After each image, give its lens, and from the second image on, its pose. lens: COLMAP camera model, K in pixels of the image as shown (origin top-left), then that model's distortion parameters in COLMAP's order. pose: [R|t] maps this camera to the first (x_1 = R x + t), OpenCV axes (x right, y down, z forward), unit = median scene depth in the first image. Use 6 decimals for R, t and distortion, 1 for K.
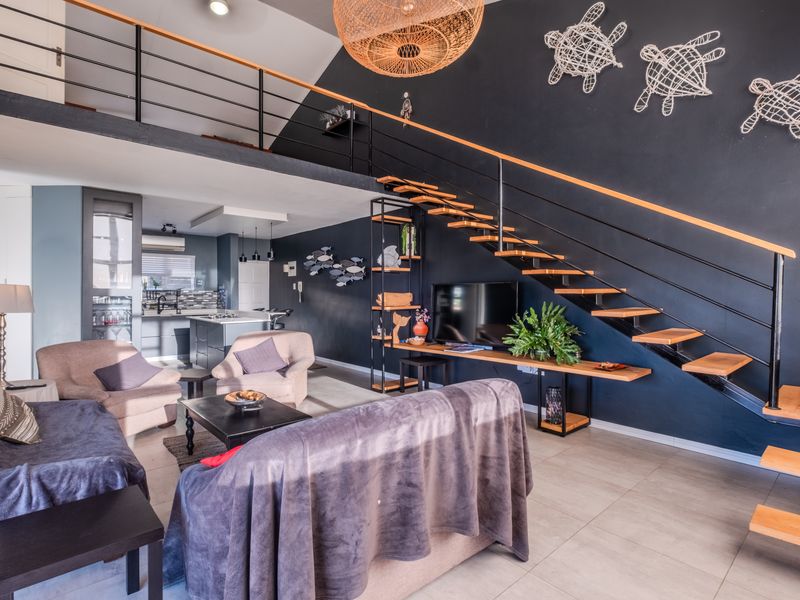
lens RADIAL K [[408.4, 0, 406.1], [0, 408.4, 295.2], [0, 0, 1]] dist [0.023956, -0.007050]
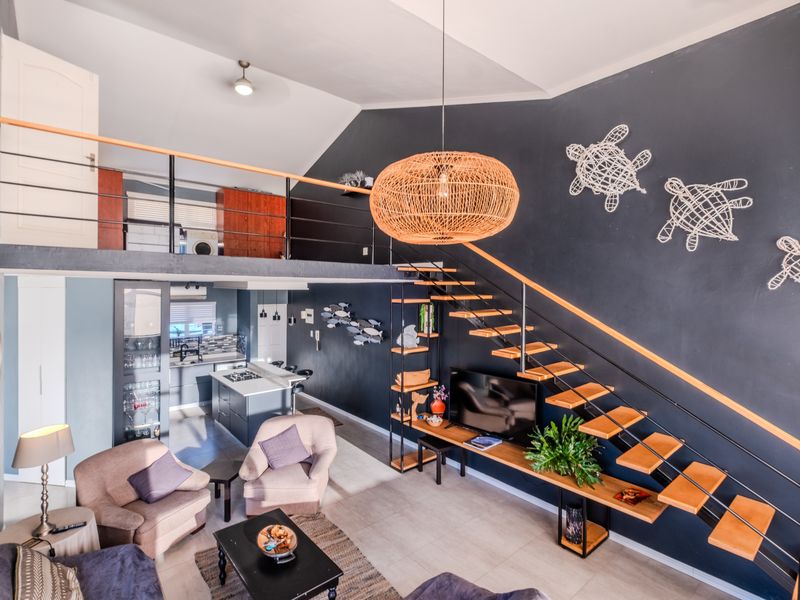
lens RADIAL K [[408.4, 0, 404.9], [0, 408.4, 293.9], [0, 0, 1]] dist [0.023956, -0.007050]
pose [[0.999536, 0.004468, -0.030141, -0.019507], [-0.004070, 0.999904, 0.013237, -0.218512], [0.030197, -0.013108, 0.999458, -0.011976]]
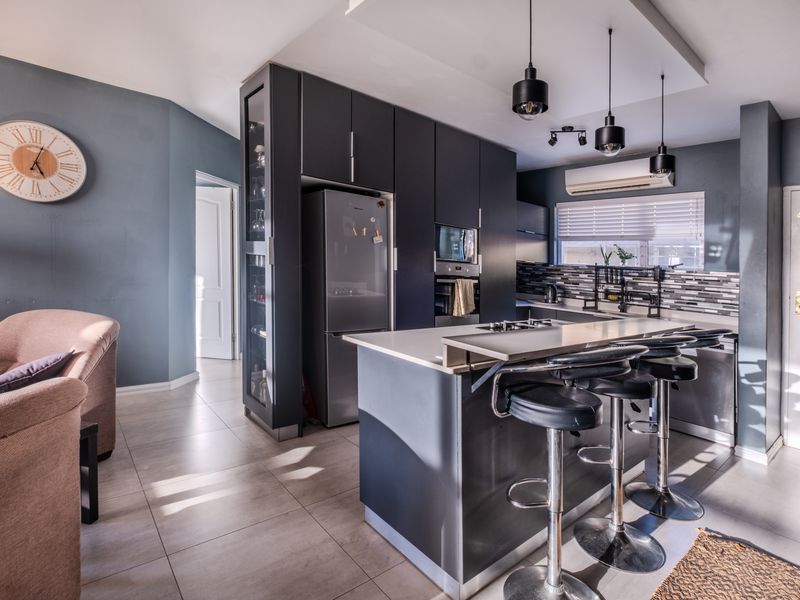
lens RADIAL K [[408.4, 0, 402.4], [0, 408.4, 296.5], [0, 0, 1]] dist [0.023956, -0.007050]
pose [[-0.051146, 0.083516, -0.995193, -0.094423], [-0.057419, 0.994603, 0.086417, -0.005810], [0.997039, 0.061563, -0.046075, 1.174209]]
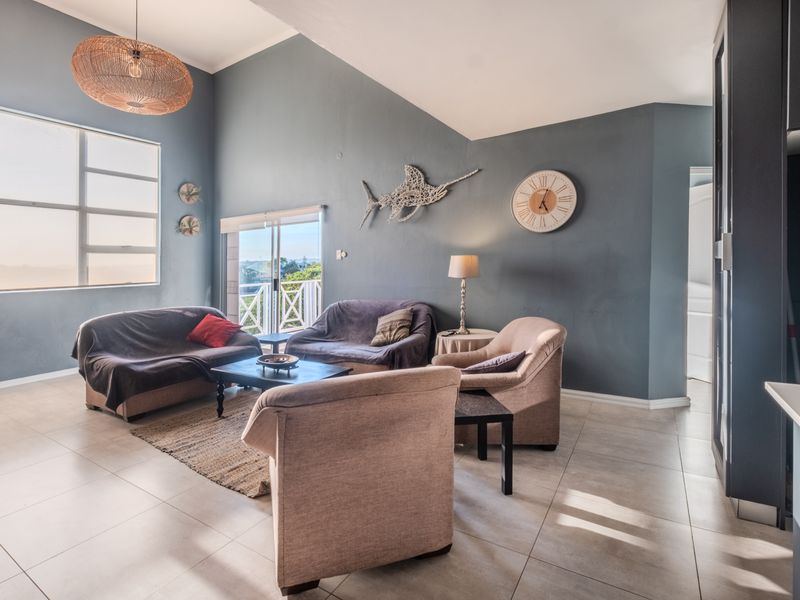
lens RADIAL K [[408.4, 0, 403.2], [0, 408.4, 294.3], [0, 0, 1]] dist [0.023956, -0.007050]
pose [[-0.959343, 0.054848, -0.276861, -0.206918], [0.037641, 0.997037, 0.067088, -0.006207], [0.279720, 0.053939, -0.958565, 1.269168]]
